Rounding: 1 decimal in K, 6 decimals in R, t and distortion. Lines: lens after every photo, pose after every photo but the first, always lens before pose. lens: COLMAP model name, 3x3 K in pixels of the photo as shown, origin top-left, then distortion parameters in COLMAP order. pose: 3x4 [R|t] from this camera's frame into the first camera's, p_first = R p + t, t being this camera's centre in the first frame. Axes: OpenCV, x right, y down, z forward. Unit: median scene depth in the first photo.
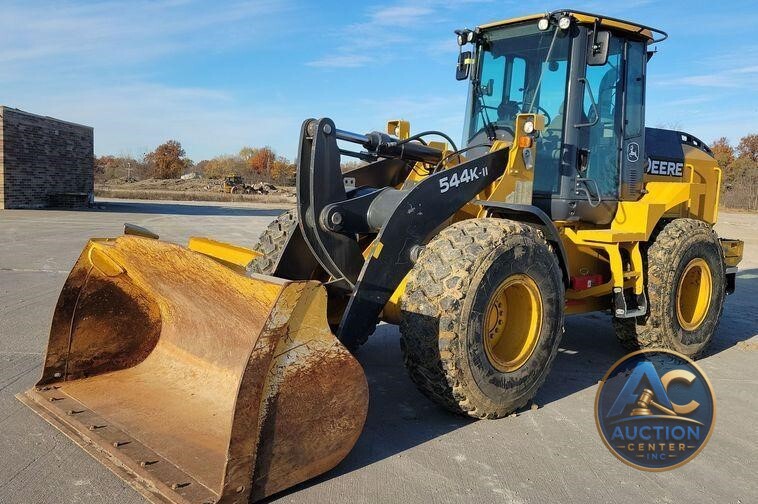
lens RADIAL K [[708.8, 0, 379.0], [0, 708.8, 252.0], [0, 0, 1]] dist [0.057434, -0.005493]
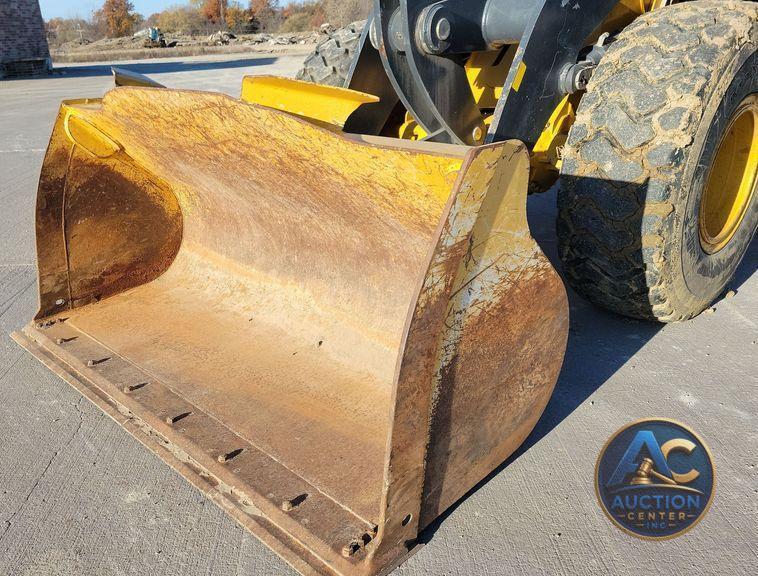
lens RADIAL K [[673.9, 0, 322.5], [0, 673.9, 325.7], [0, 0, 1]] dist [0.055003, -0.016761]
pose [[0.995688, -0.074691, -0.055021, -0.142927], [0.088240, 0.945571, 0.313224, 0.001132], [0.028631, -0.316728, 0.948084, 0.338219]]
